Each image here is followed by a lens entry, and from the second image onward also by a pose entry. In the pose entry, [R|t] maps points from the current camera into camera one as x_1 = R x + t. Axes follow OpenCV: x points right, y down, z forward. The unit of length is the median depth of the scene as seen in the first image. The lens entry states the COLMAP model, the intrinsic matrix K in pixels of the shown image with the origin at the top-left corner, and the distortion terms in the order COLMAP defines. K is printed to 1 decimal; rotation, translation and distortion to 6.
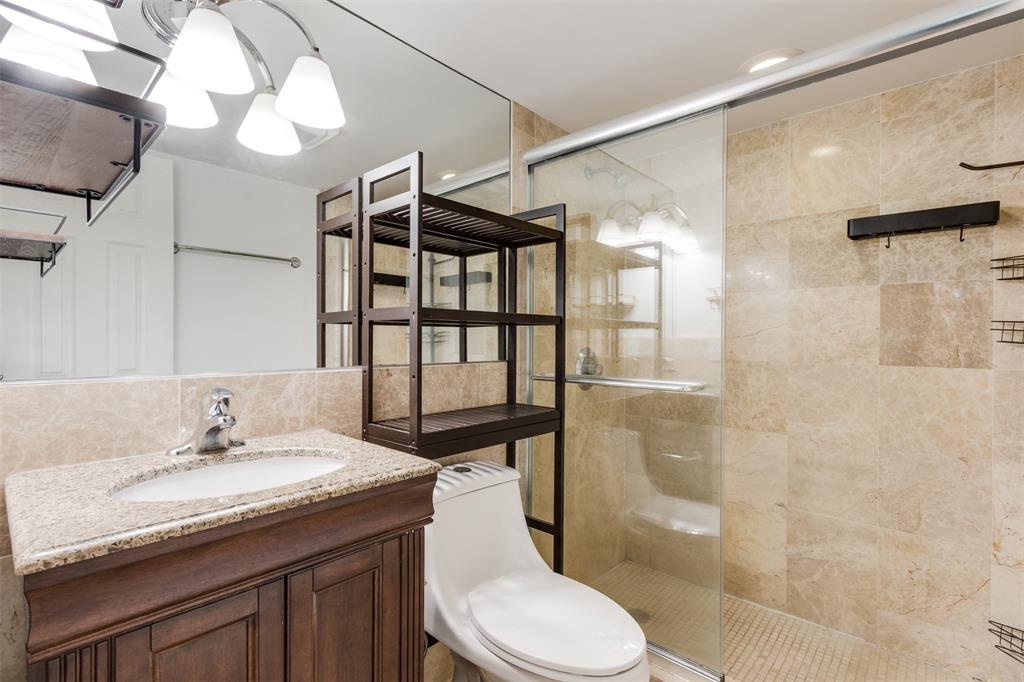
lens RADIAL K [[485.8, 0, 494.8], [0, 485.8, 338.4], [0, 0, 1]] dist [-0.000136, -0.000028]
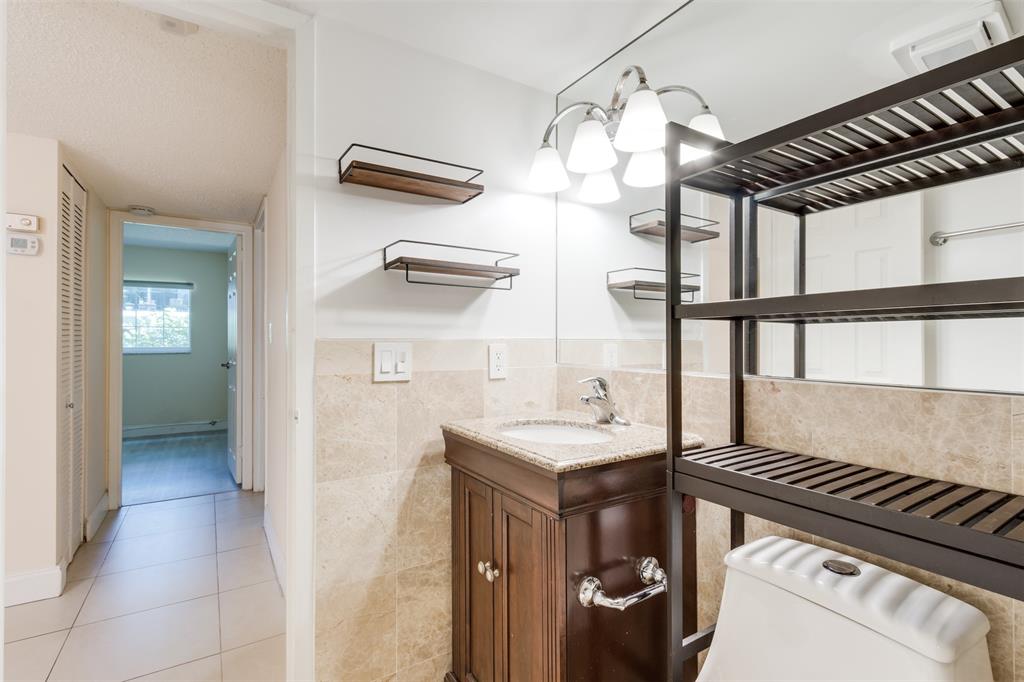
lens RADIAL K [[485.8, 0, 494.8], [0, 485.8, 338.4], [0, 0, 1]] dist [-0.000136, -0.000028]
pose [[-0.228978, -0.007405, -0.973403, 0.676643], [-0.002864, 0.999972, -0.006933, 0.001112], [0.973427, 0.001201, -0.228993, 0.811081]]
